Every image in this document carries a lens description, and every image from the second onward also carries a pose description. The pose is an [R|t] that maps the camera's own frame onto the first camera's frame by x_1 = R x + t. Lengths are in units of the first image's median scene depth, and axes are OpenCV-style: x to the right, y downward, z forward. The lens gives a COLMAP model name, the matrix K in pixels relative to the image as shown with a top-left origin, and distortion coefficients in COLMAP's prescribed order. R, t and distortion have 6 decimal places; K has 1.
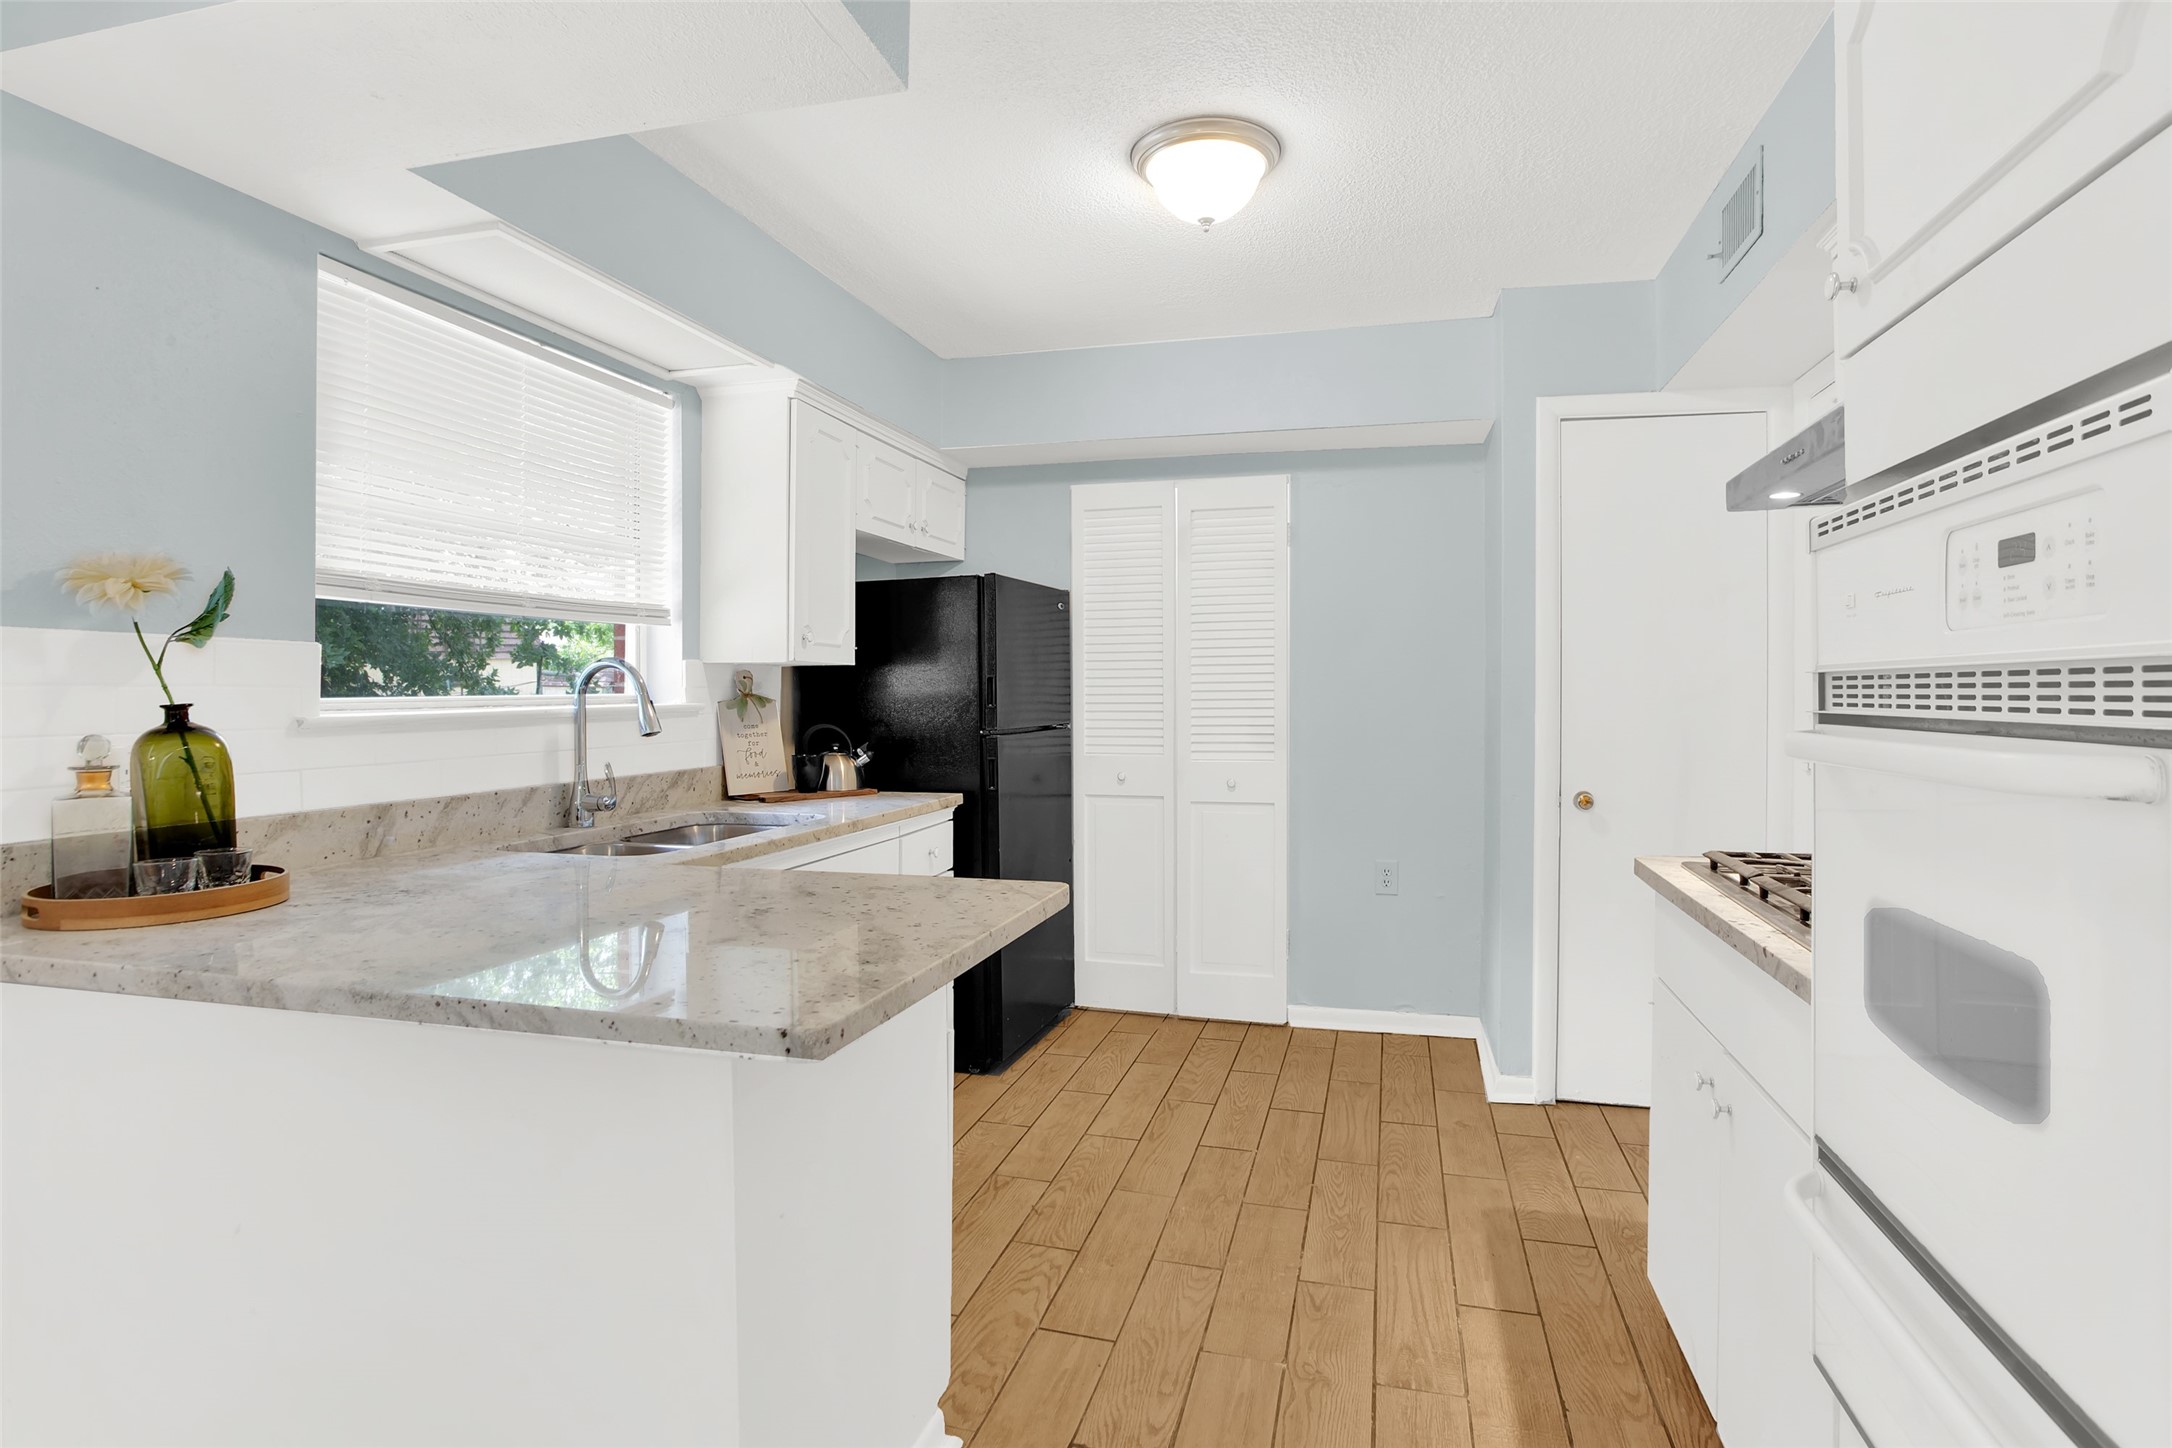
lens RADIAL K [[1097.1, 0, 1100.6], [0, 1097.1, 691.9], [0, 0, 1]] dist [-0.044103, 0.010501]
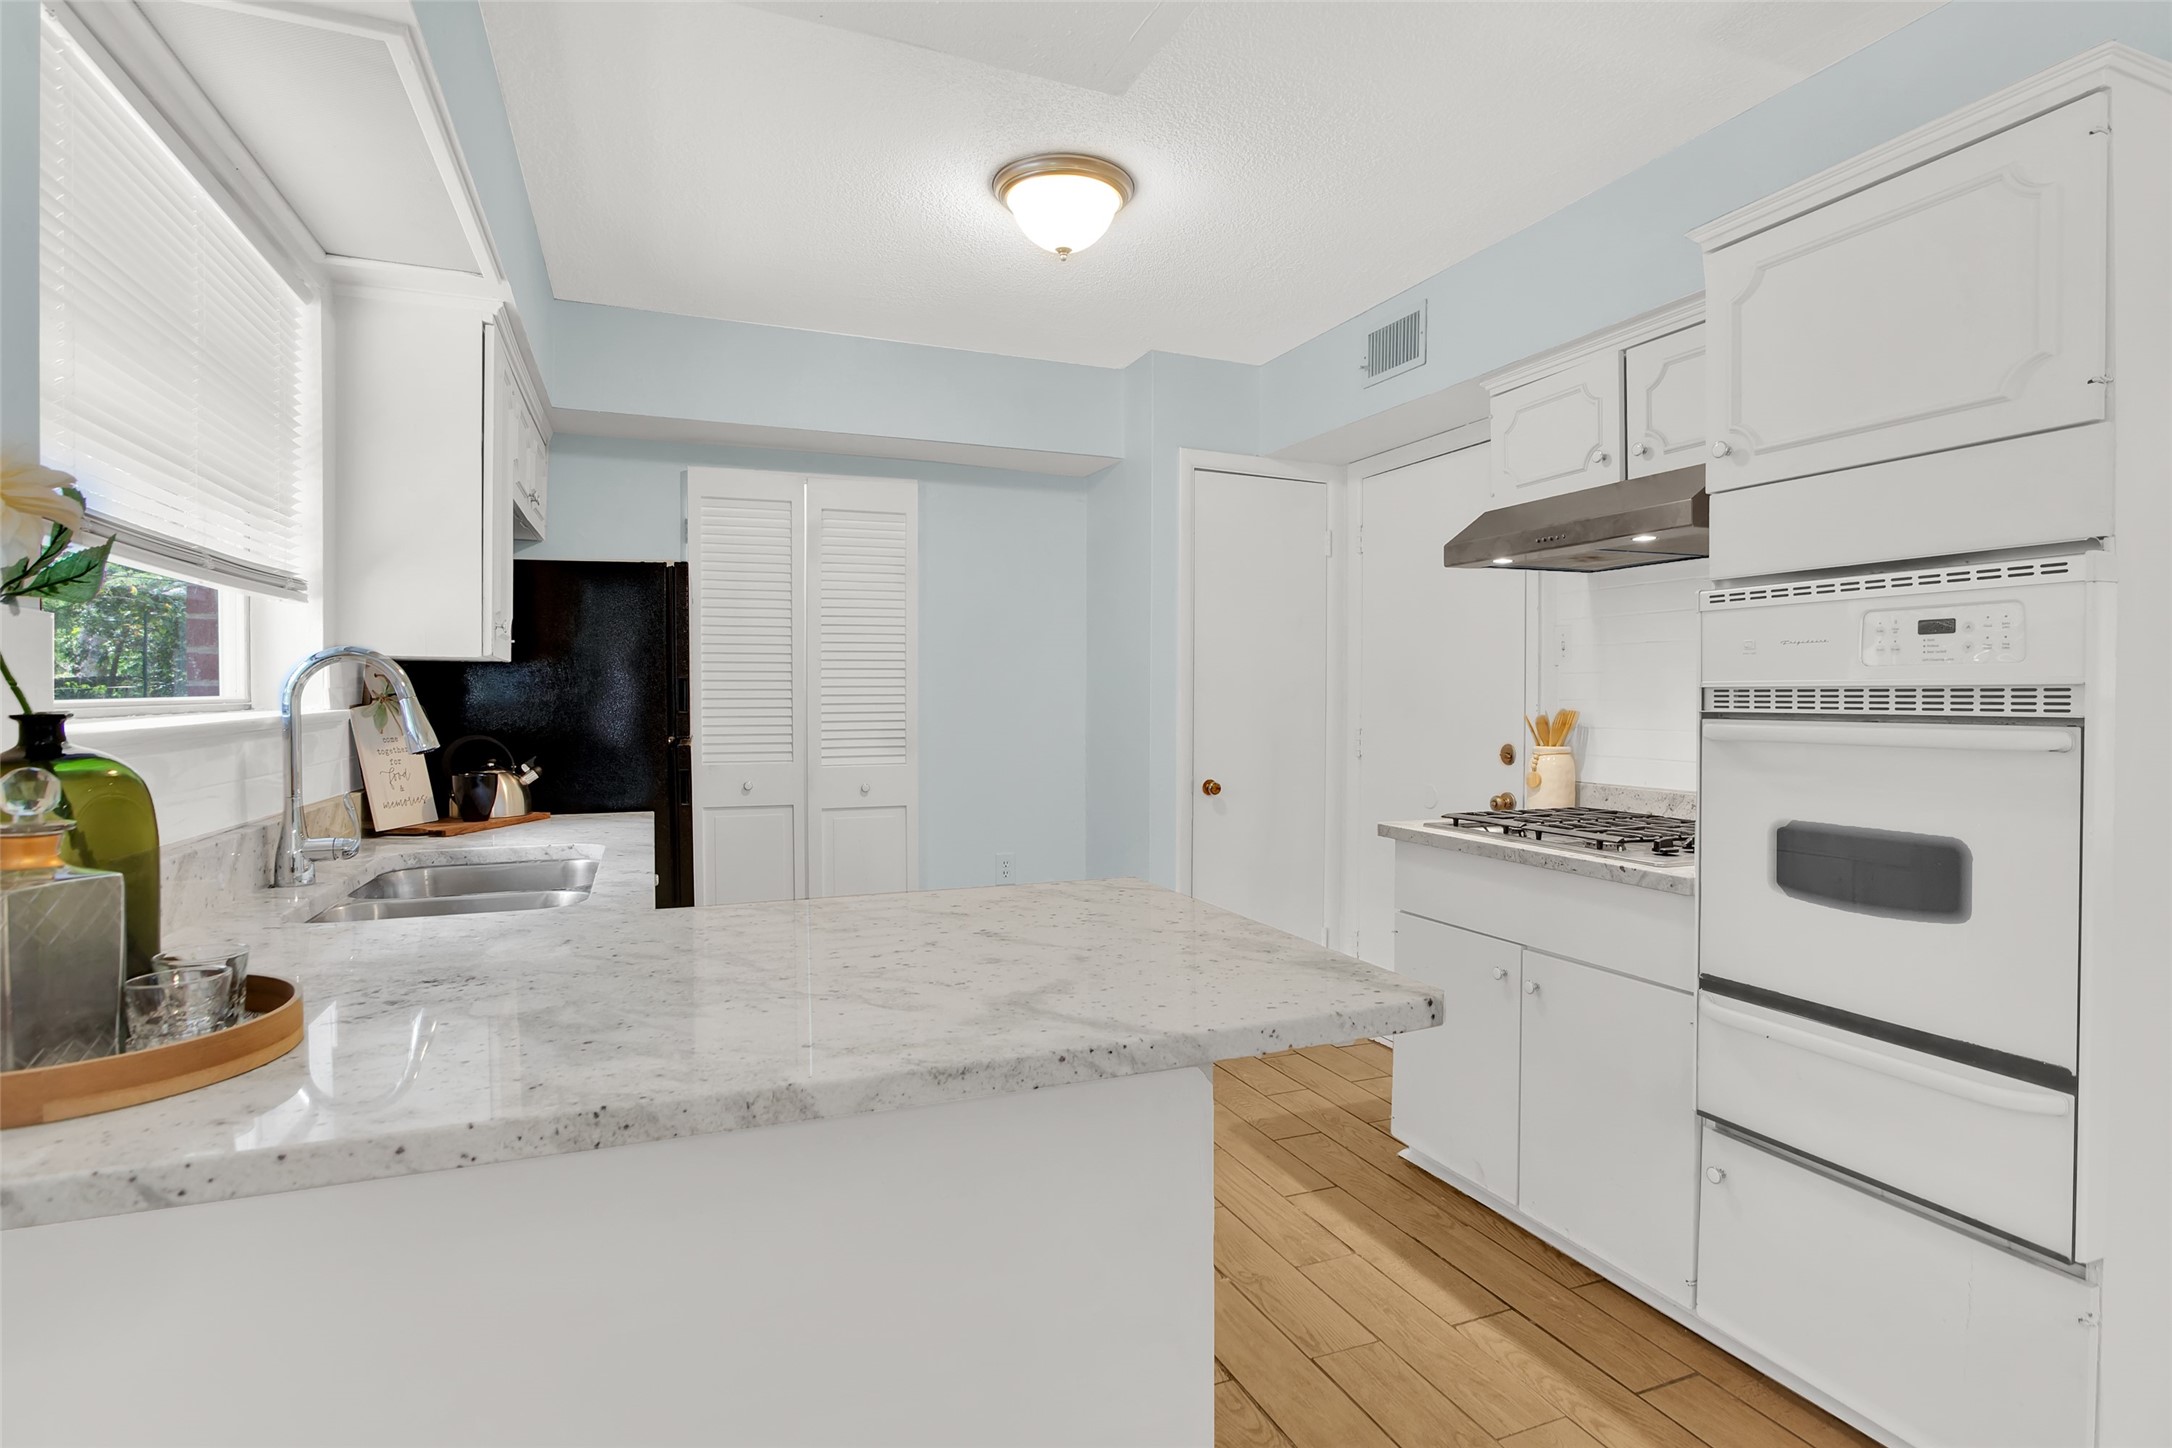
lens RADIAL K [[1097.1, 0, 1109.3], [0, 1097.1, 708.7], [0, 0, 1]] dist [-0.044103, 0.010501]
pose [[0.789109, -0.003238, 0.614244, -0.487041], [-0.003936, 0.999939, 0.010328, 0.000531], [-0.614240, -0.010567, 0.789048, 0.126328]]
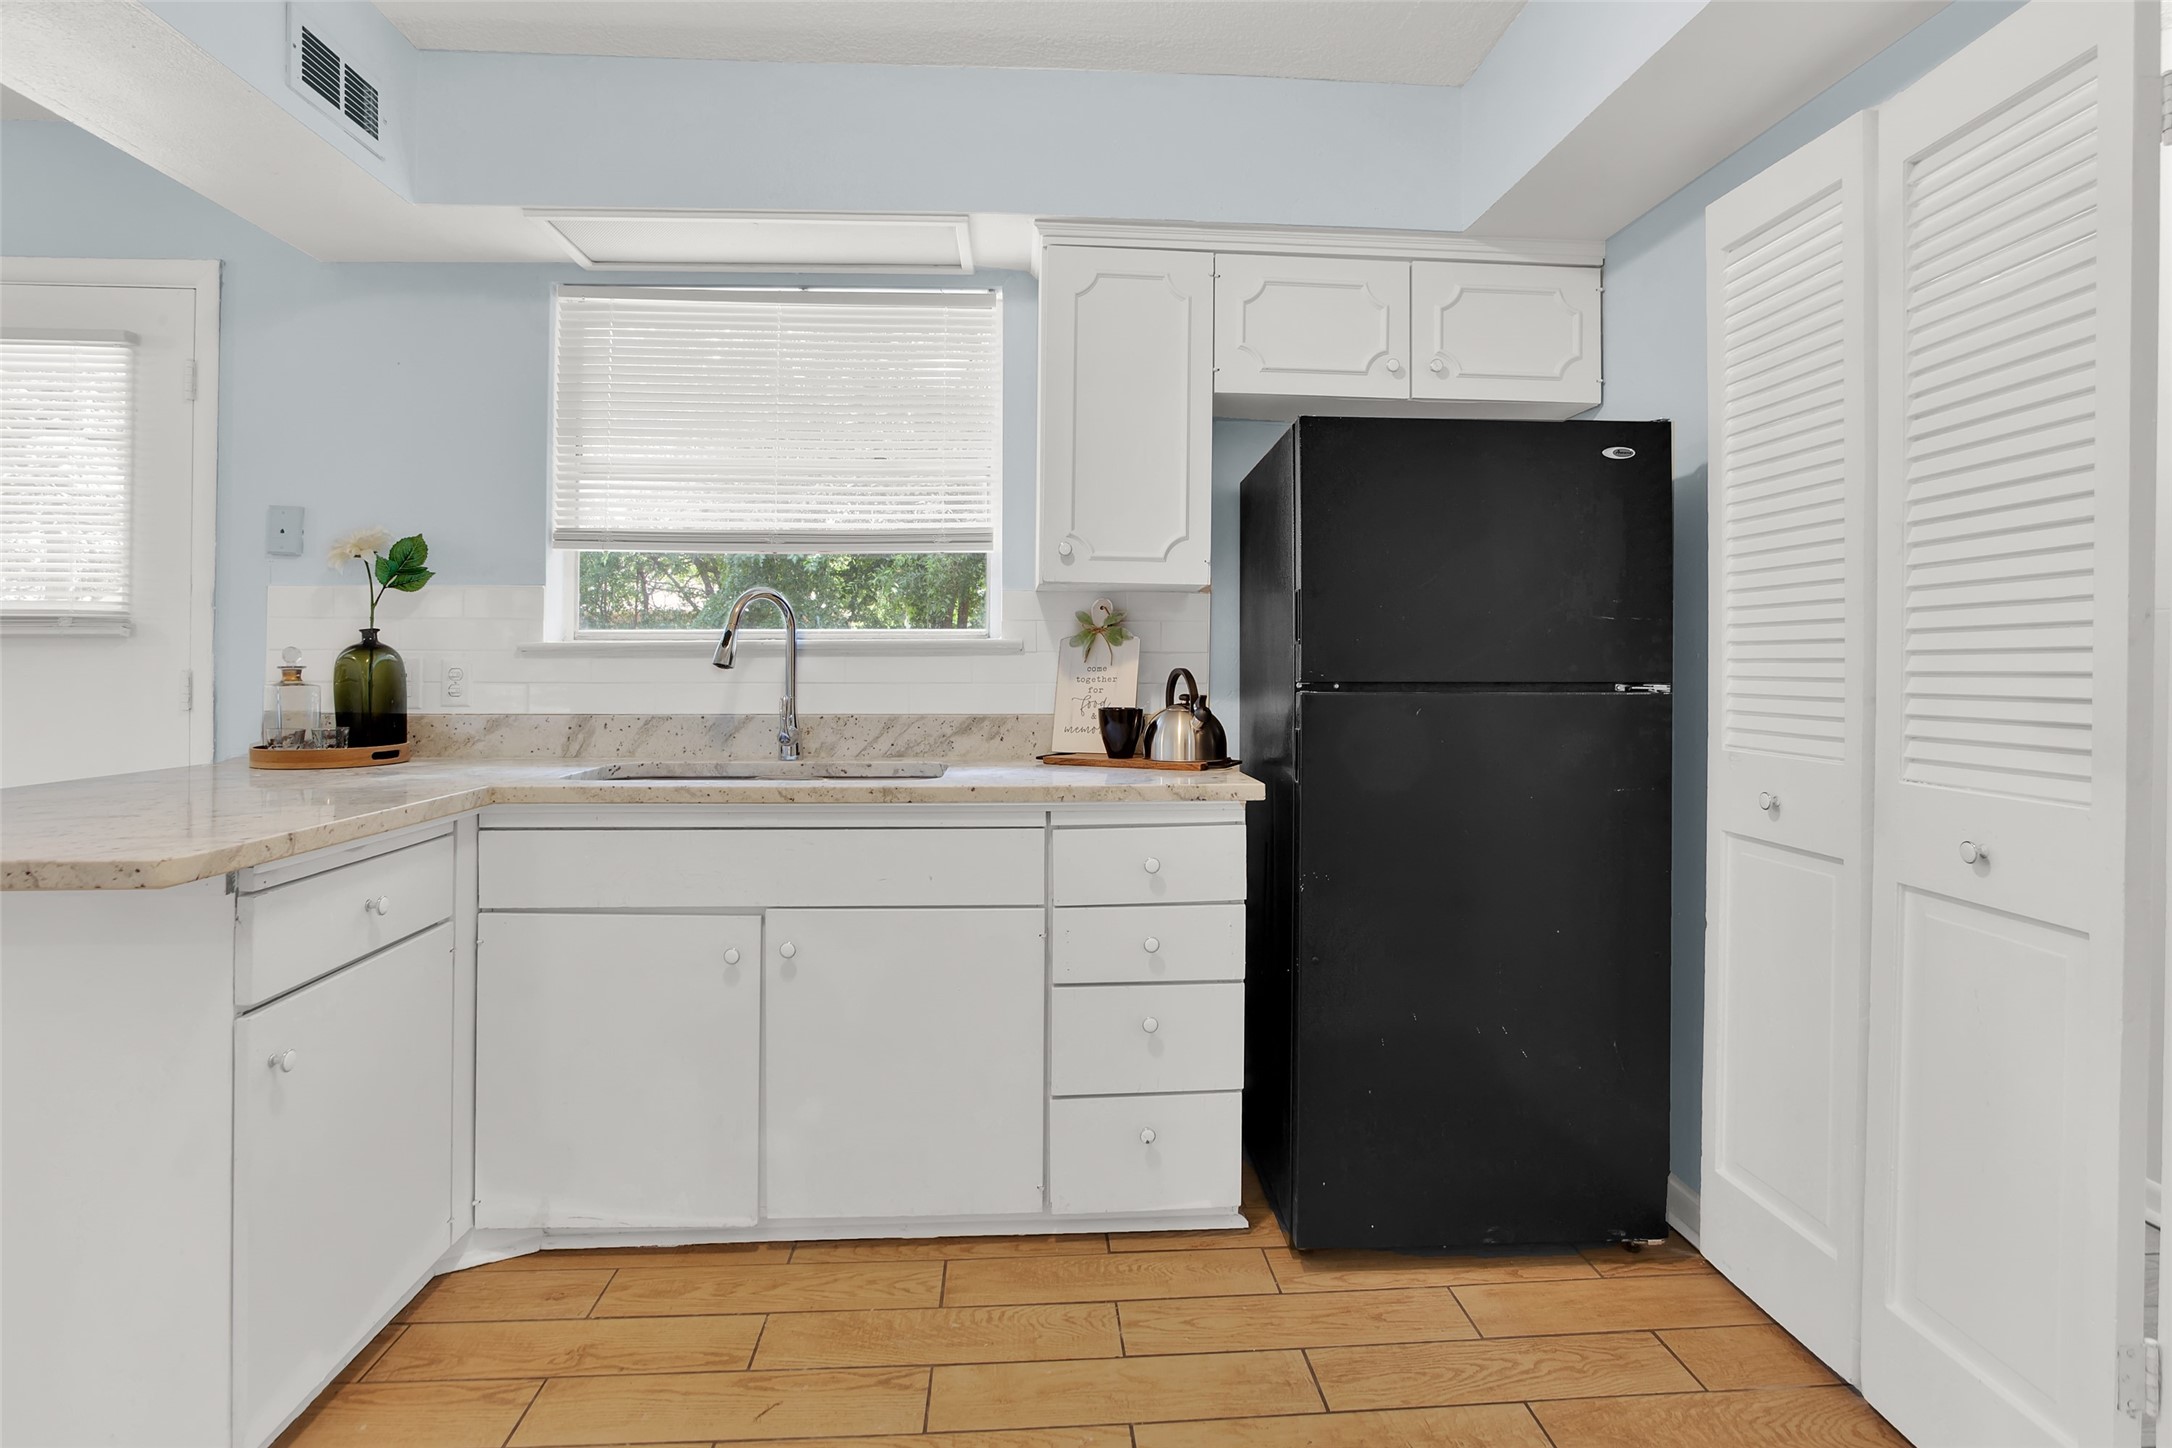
lens RADIAL K [[1097.1, 0, 1102.1], [0, 1097.1, 659.7], [0, 0, 1]] dist [-0.044103, 0.010501]
pose [[0.321561, 0.002242, -0.946886, 0.559342], [-0.004637, 0.999989, 0.000793, 0.030292], [0.946877, 0.004136, 0.321568, 0.939436]]
